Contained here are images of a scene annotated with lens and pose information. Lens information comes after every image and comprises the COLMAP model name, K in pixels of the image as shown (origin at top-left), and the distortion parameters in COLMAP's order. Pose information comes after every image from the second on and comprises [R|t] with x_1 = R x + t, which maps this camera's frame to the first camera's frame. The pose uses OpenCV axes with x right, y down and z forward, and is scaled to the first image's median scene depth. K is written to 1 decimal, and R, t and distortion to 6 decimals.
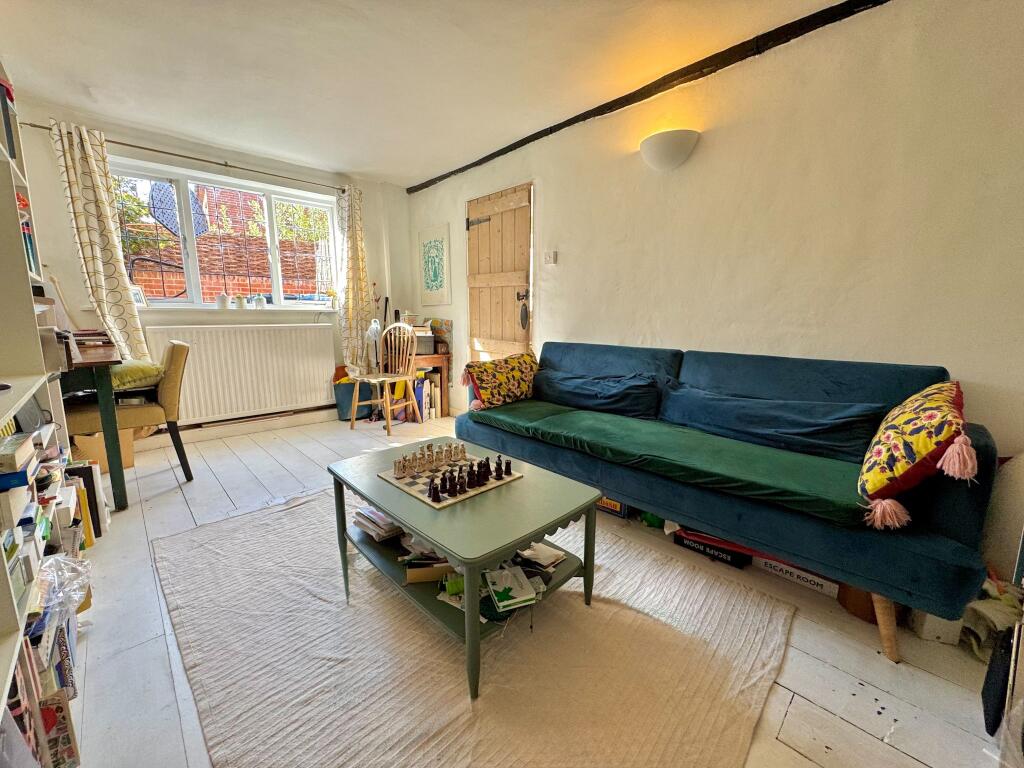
lens RADIAL K [[405.9, 0, 510.7], [0, 405.9, 381.5], [0, 0, 1]] dist [-0.005956, 0.000359]
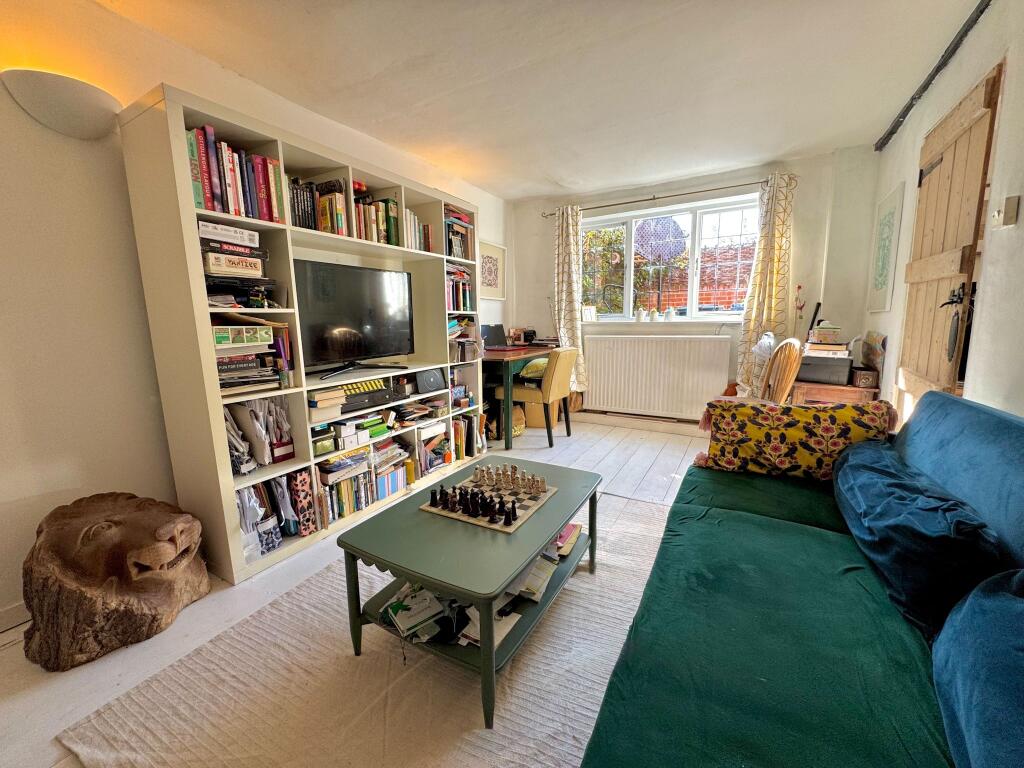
lens RADIAL K [[405.9, 0, 515.1], [0, 405.9, 383.6], [0, 0, 1]] dist [-0.005956, 0.000359]
pose [[0.286219, 0.140824, -0.947759, 0.337925], [-0.138819, 0.984799, 0.104405, -0.072085], [0.948055, 0.101684, 0.301417, 0.302781]]
